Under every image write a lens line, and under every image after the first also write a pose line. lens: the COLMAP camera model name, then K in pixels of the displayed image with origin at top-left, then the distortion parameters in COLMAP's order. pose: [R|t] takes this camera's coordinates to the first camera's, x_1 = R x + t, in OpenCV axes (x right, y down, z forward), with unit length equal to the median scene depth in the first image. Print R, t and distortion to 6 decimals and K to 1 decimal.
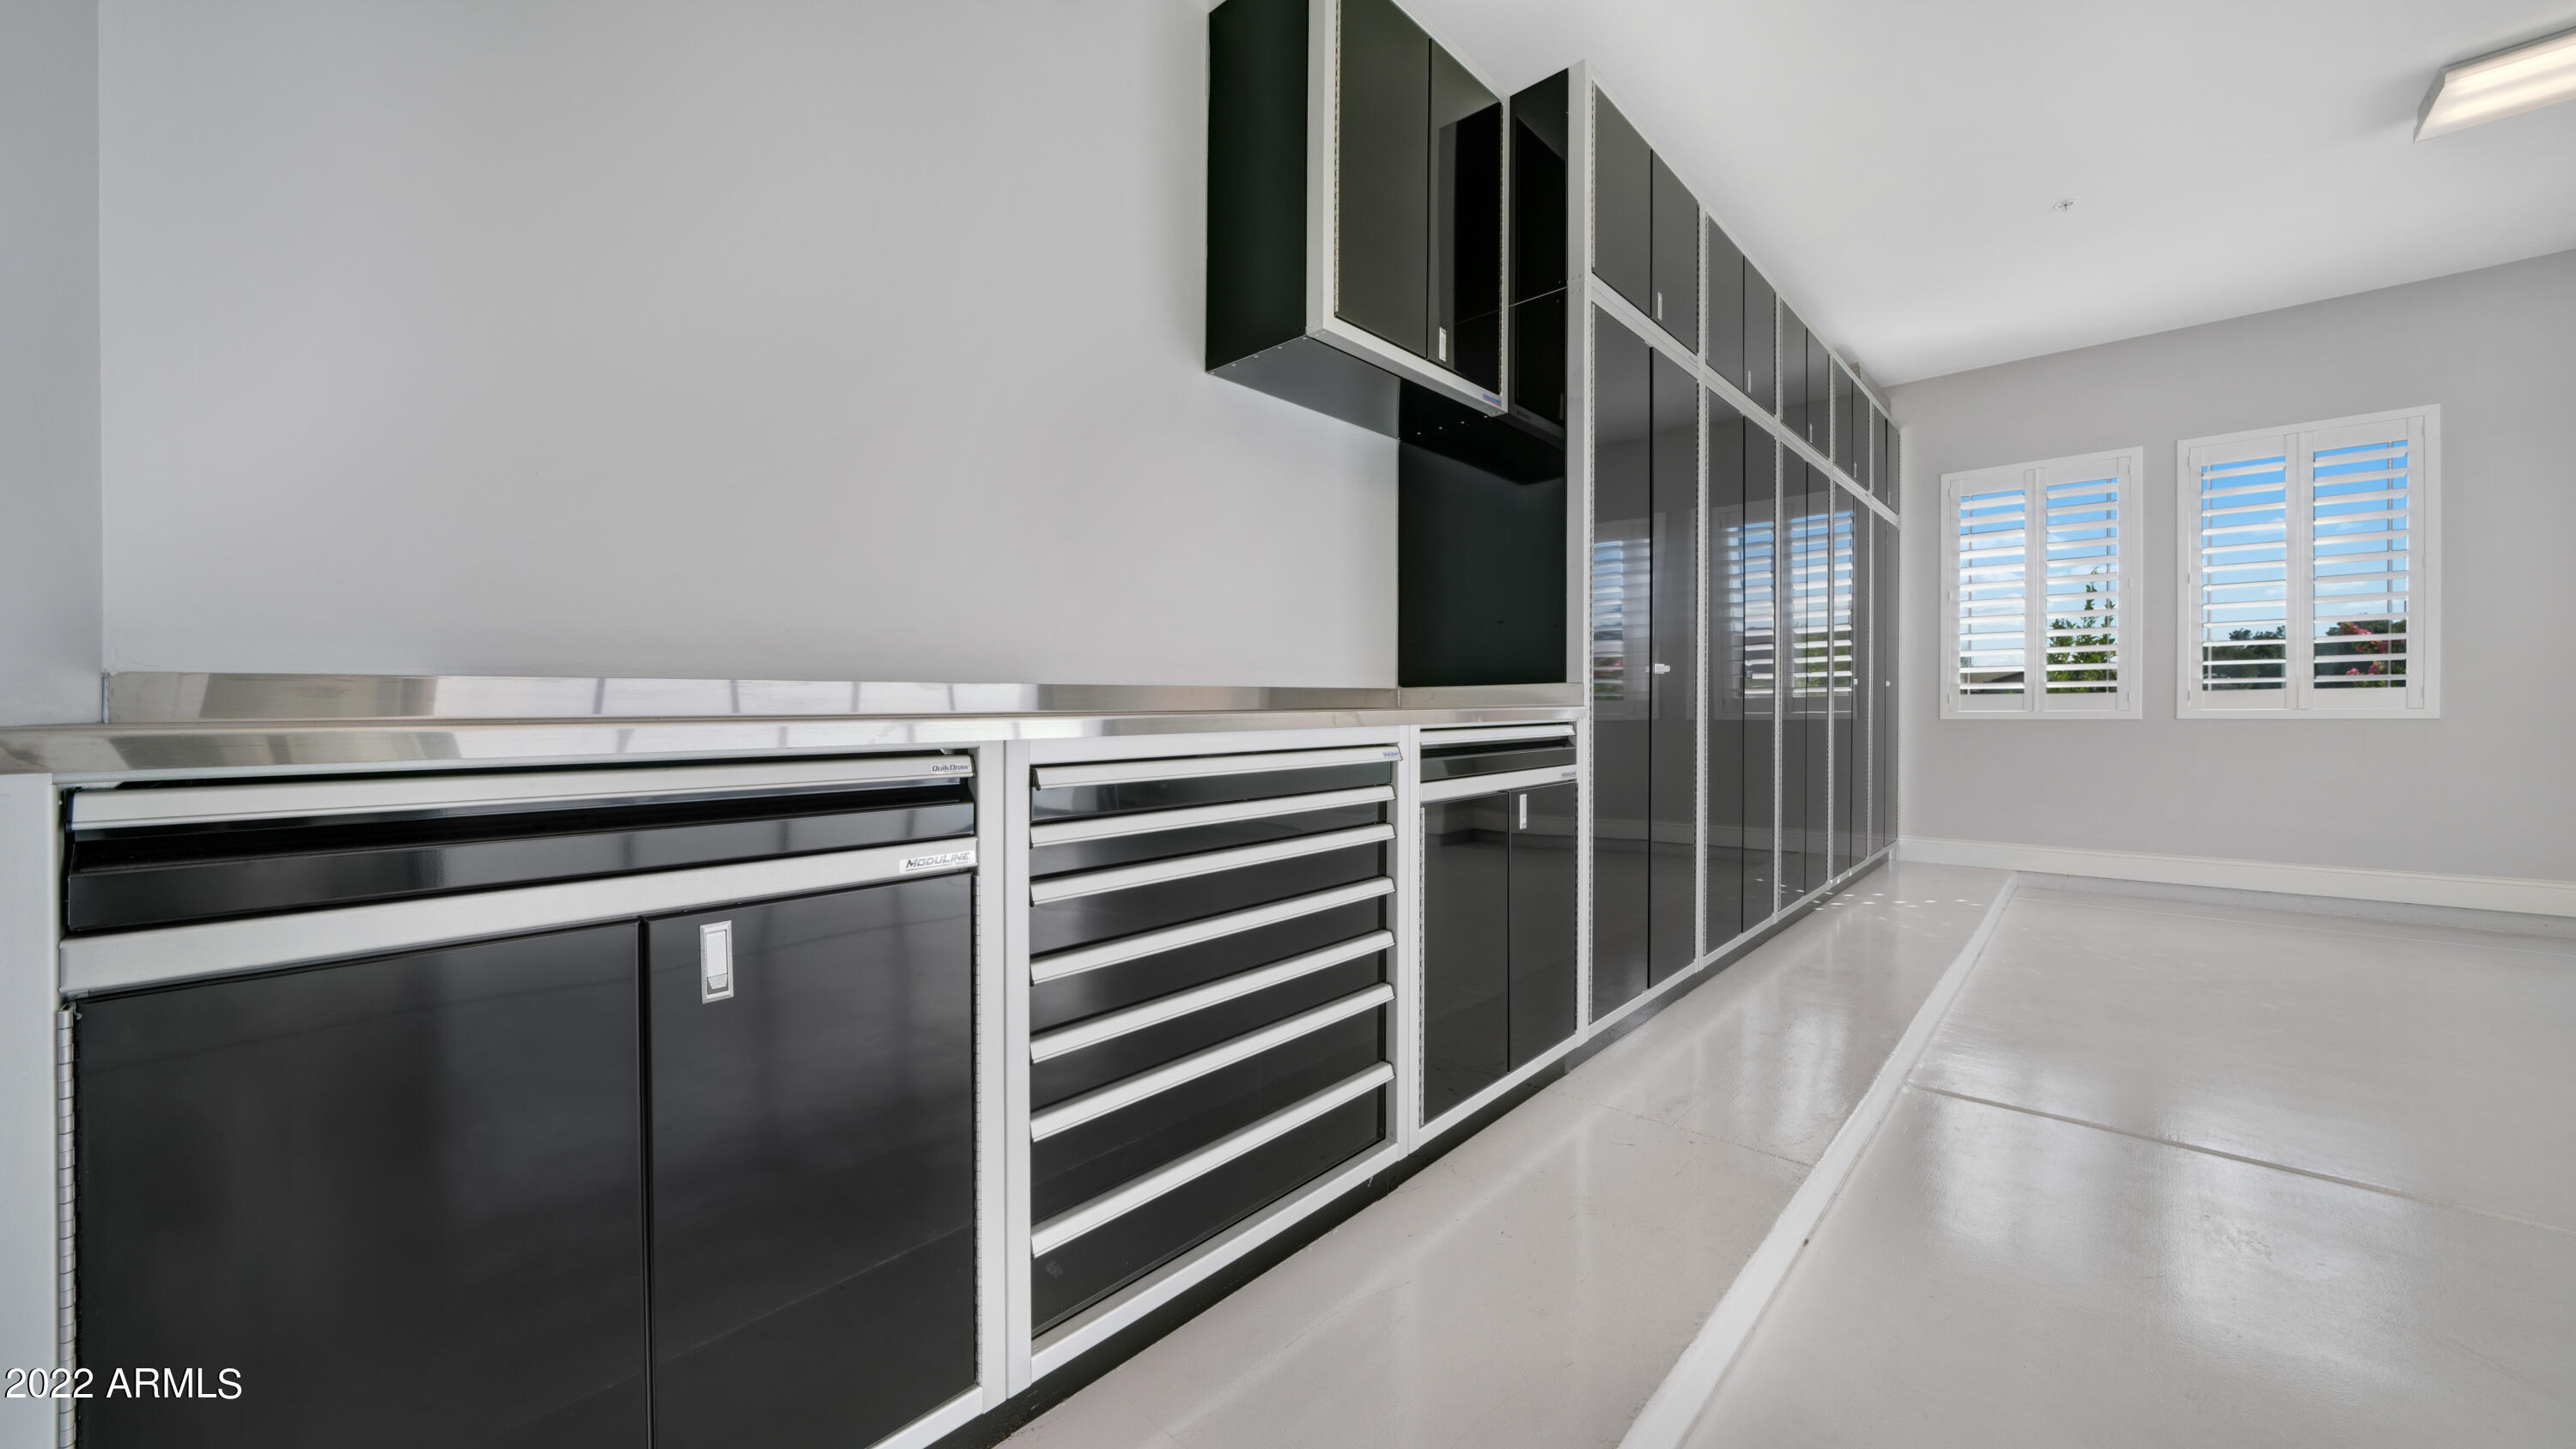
lens RADIAL K [[919.1, 0, 1281.8], [0, 919.1, 709.9], [0, 0, 1]] dist [-0.017603, 0.000201]
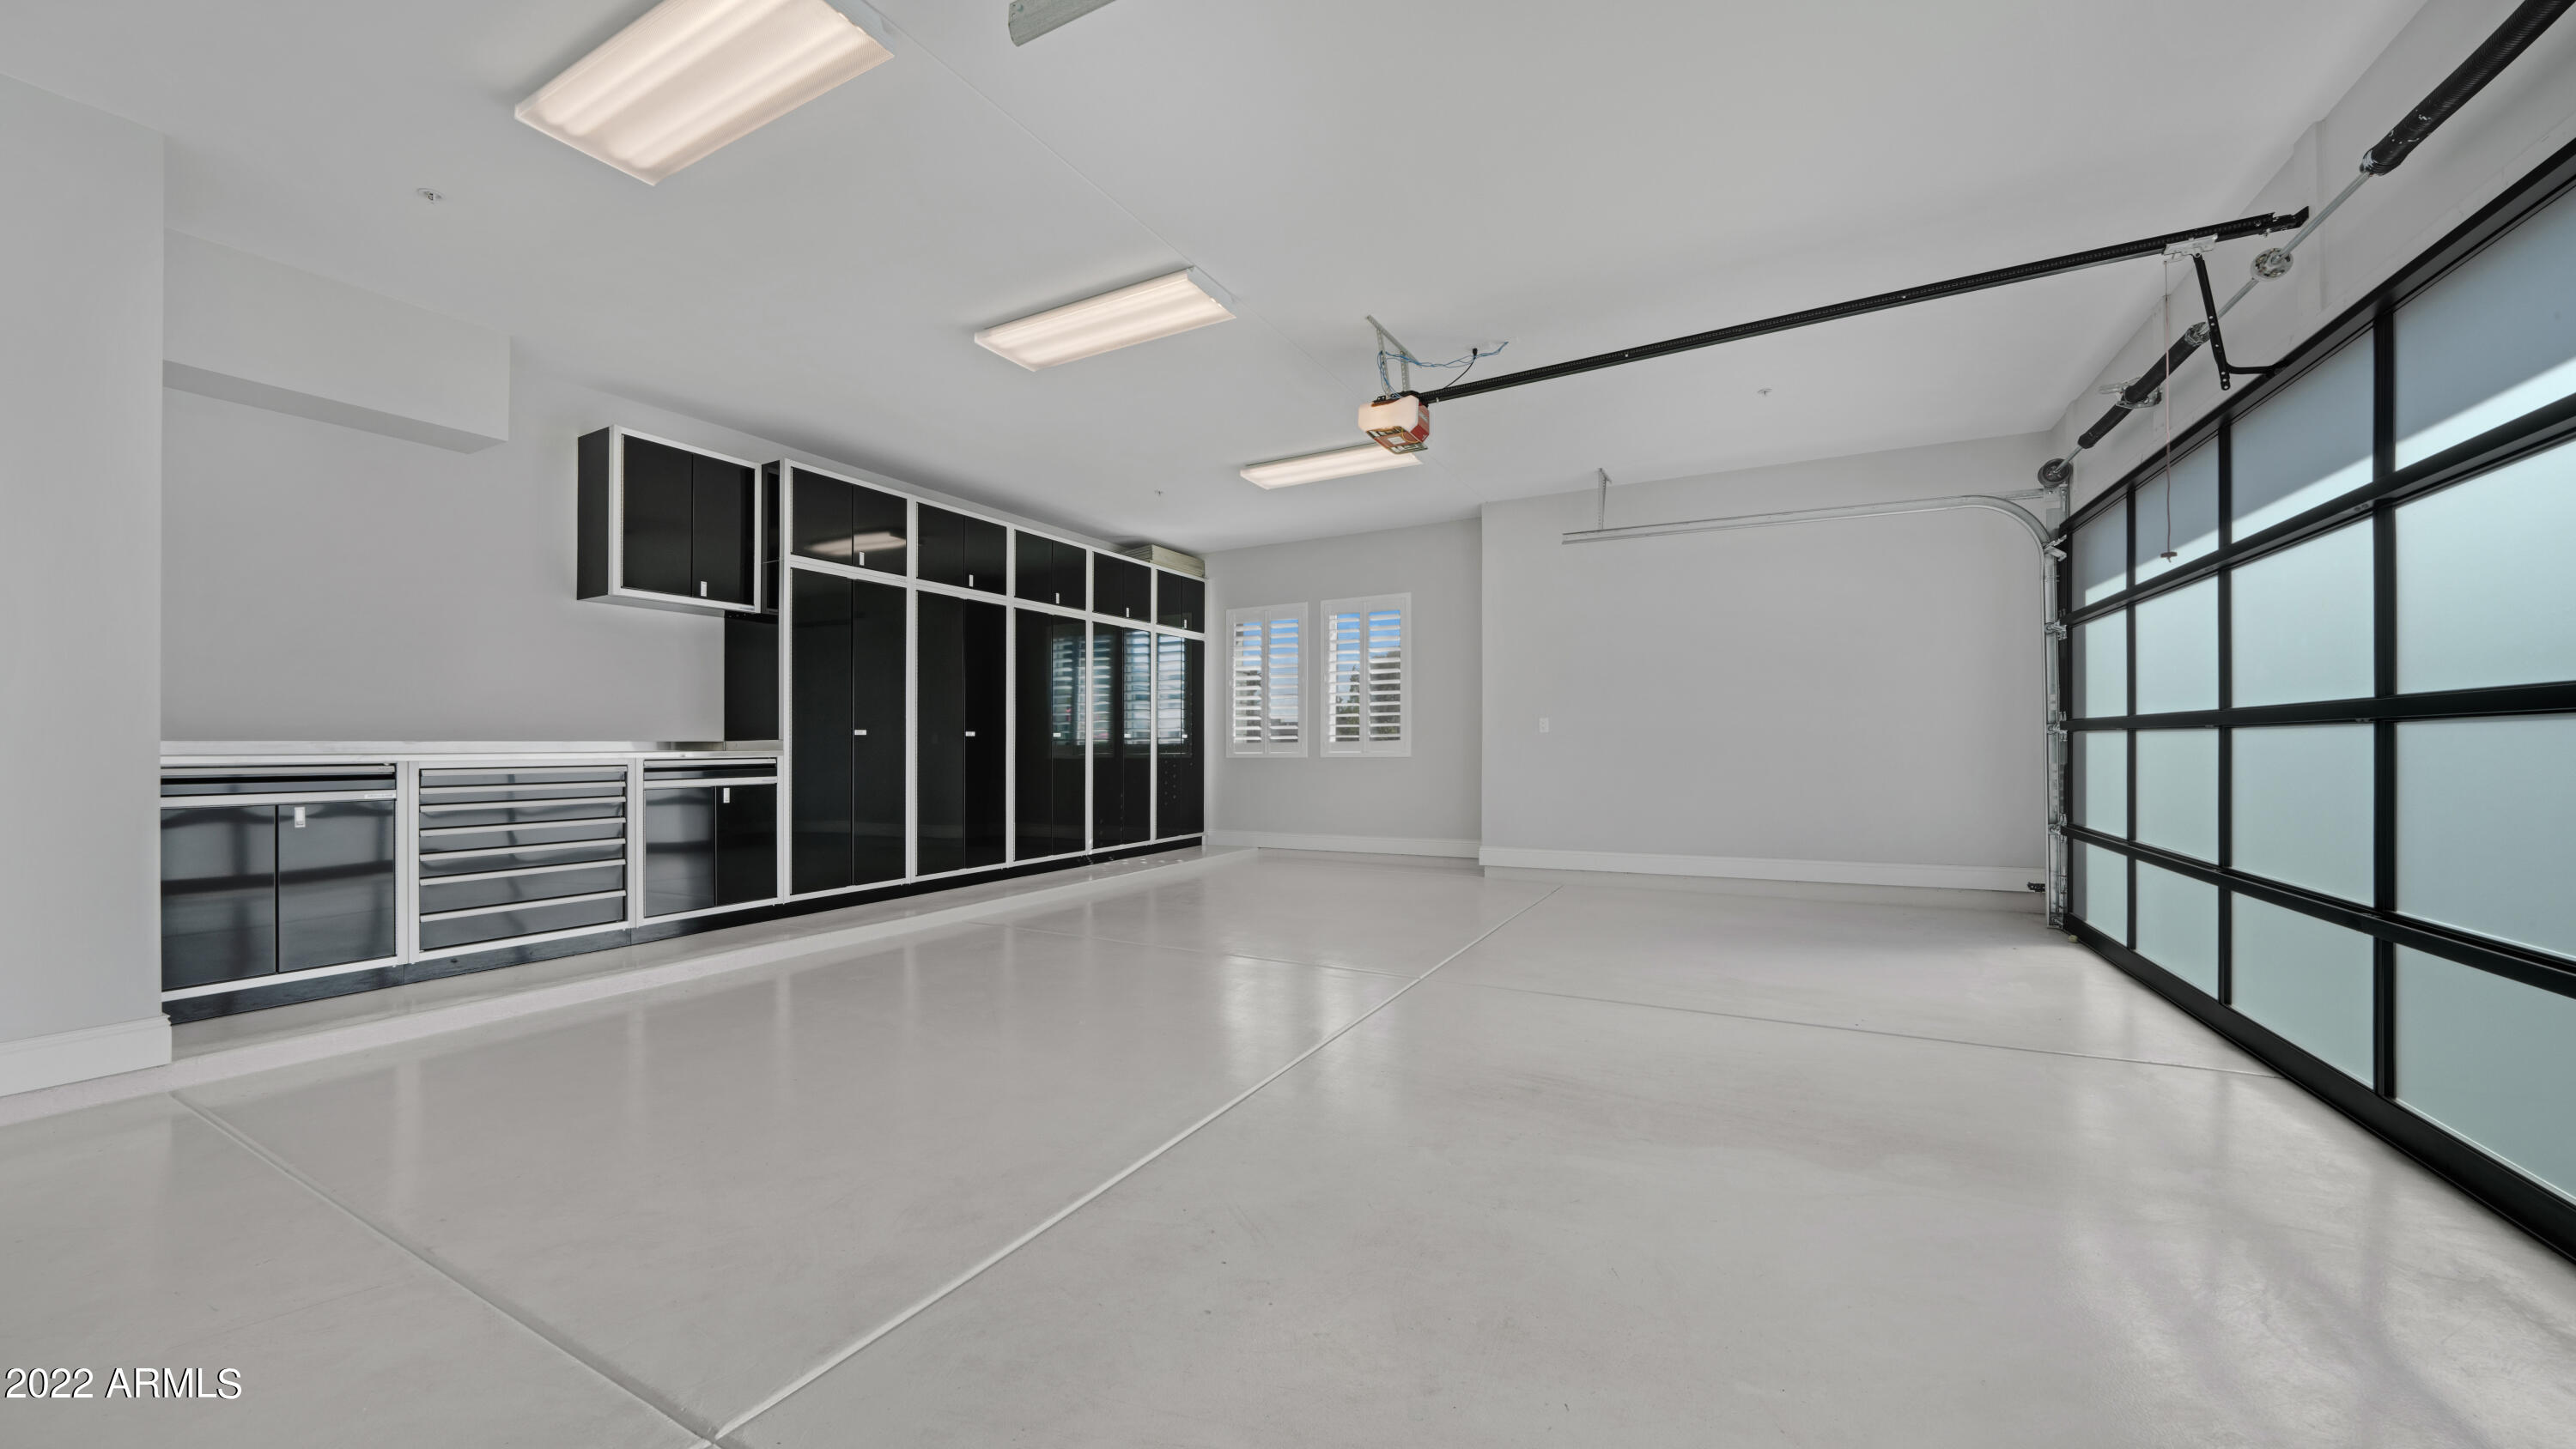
lens RADIAL K [[919.1, 0, 1288.8], [0, 919.1, 743.7], [0, 0, 1]] dist [-0.017603, 0.000201]
pose [[0.967695, 0.004477, 0.252085, 0.955199], [-0.002617, 0.999967, -0.007713, -0.005794], [-0.252111, 0.006804, 0.967674, -1.446713]]
